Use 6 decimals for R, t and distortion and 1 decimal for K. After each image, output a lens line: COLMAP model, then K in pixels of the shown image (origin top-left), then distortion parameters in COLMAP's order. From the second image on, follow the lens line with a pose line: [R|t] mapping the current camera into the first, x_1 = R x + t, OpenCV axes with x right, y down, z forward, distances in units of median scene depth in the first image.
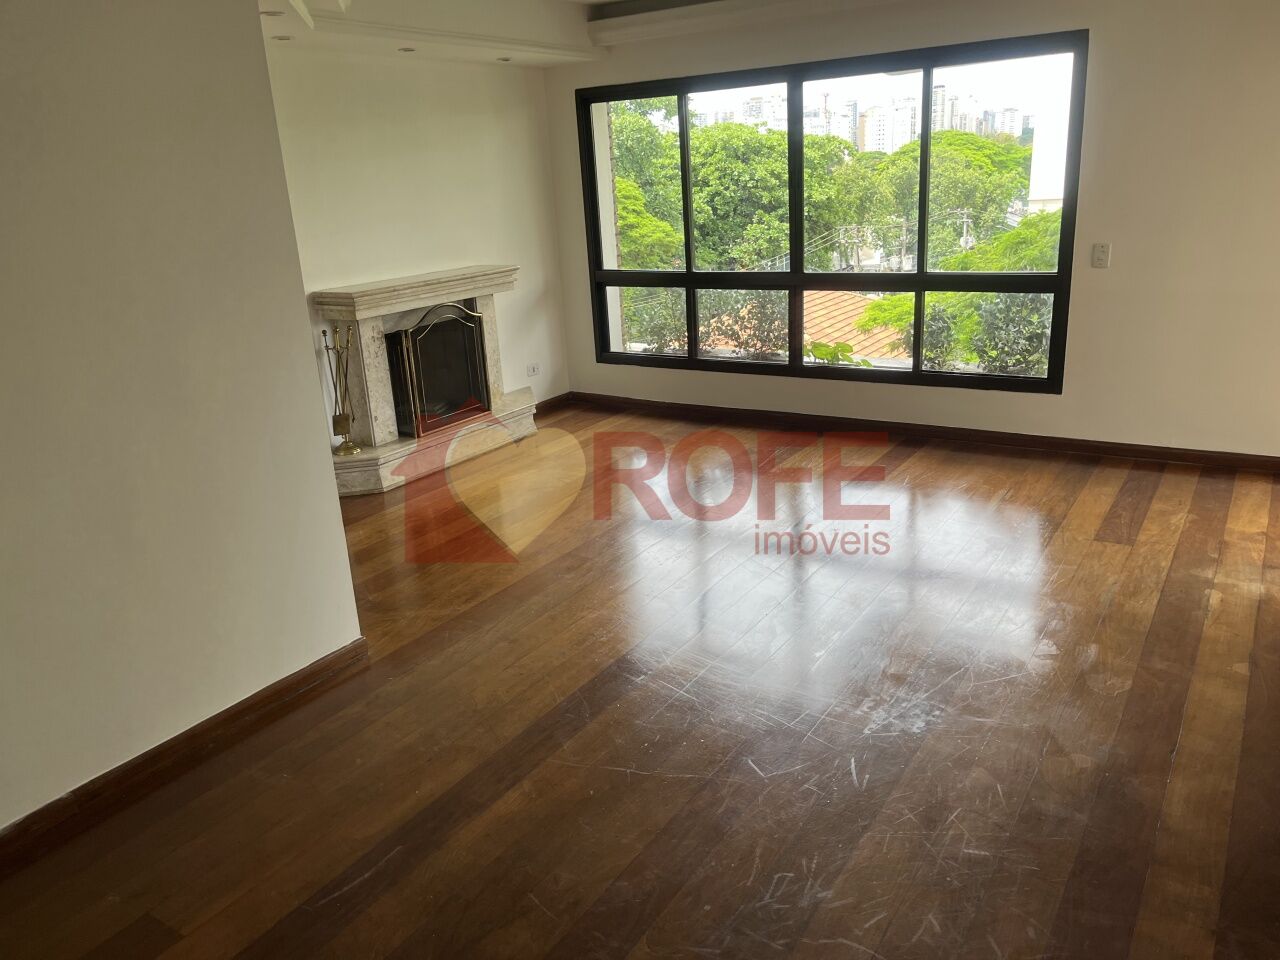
lens RADIAL K [[975.1, 0, 647.4], [0, 975.1, 473.7], [0, 0, 1]] dist [0.071553, -0.093649]
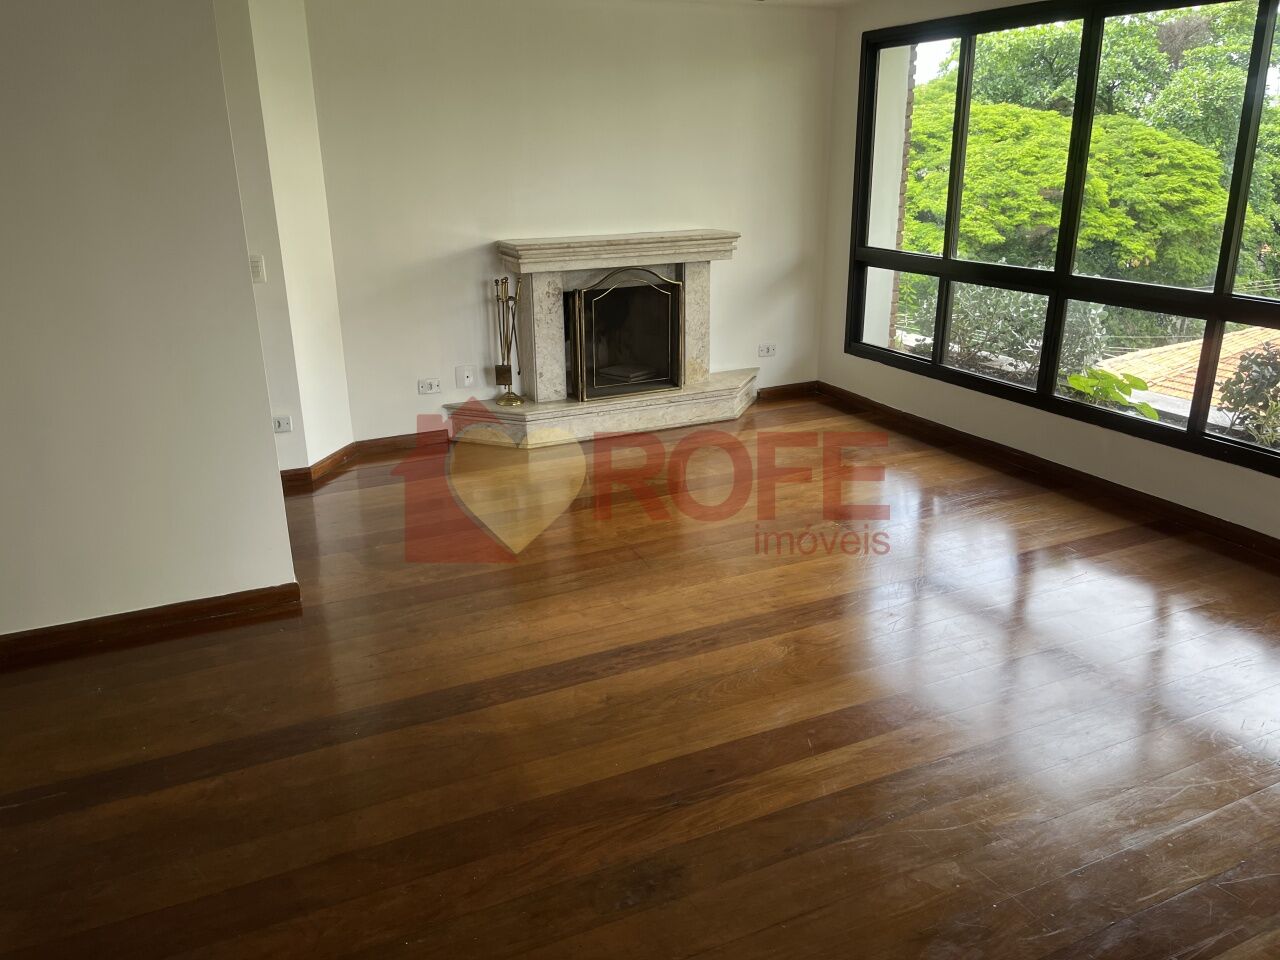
lens RADIAL K [[967.6, 0, 637.8], [0, 967.6, 476.4], [0, 0, 1]] dist [0.074409, -0.101164]
pose [[0.841390, 0.214987, -0.495826, 0.282346], [-0.192613, 0.976513, 0.096557, -0.062333], [0.504938, 0.014261, 0.863038, 0.182578]]
